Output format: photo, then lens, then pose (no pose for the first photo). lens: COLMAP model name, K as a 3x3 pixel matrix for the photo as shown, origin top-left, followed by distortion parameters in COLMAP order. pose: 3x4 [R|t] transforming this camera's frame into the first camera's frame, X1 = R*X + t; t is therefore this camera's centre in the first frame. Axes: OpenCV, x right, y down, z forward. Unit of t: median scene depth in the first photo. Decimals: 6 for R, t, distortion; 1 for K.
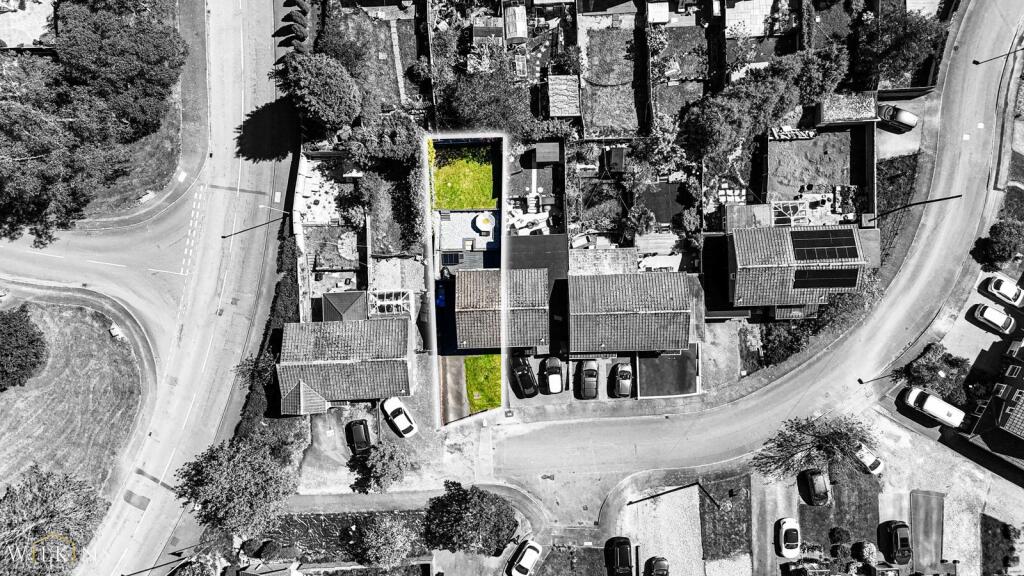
lens RADIAL K [[737.3, 0, 513.2], [0, 737.3, 287.8], [0, 0, 1]] dist [0.060130, -0.043911]
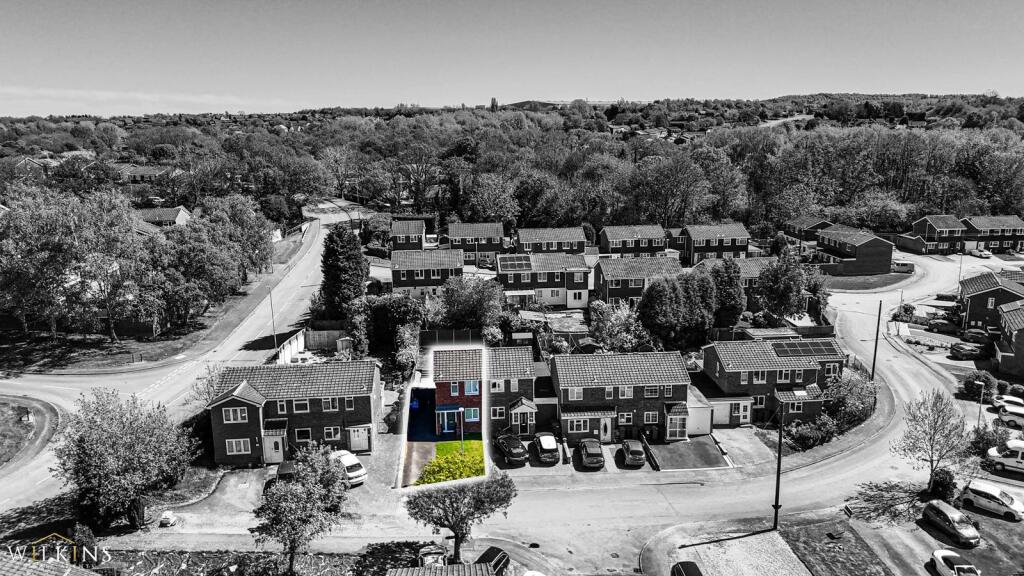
lens RADIAL K [[737.3, 0, 515.4], [0, 737.3, 290.7], [0, 0, 1]] dist [0.060130, -0.043911]
pose [[0.998902, -0.007592, 0.046222, -0.014461], [0.046698, 0.238323, -0.970063, 0.852743], [-0.003651, 0.971156, 0.238416, 0.633451]]
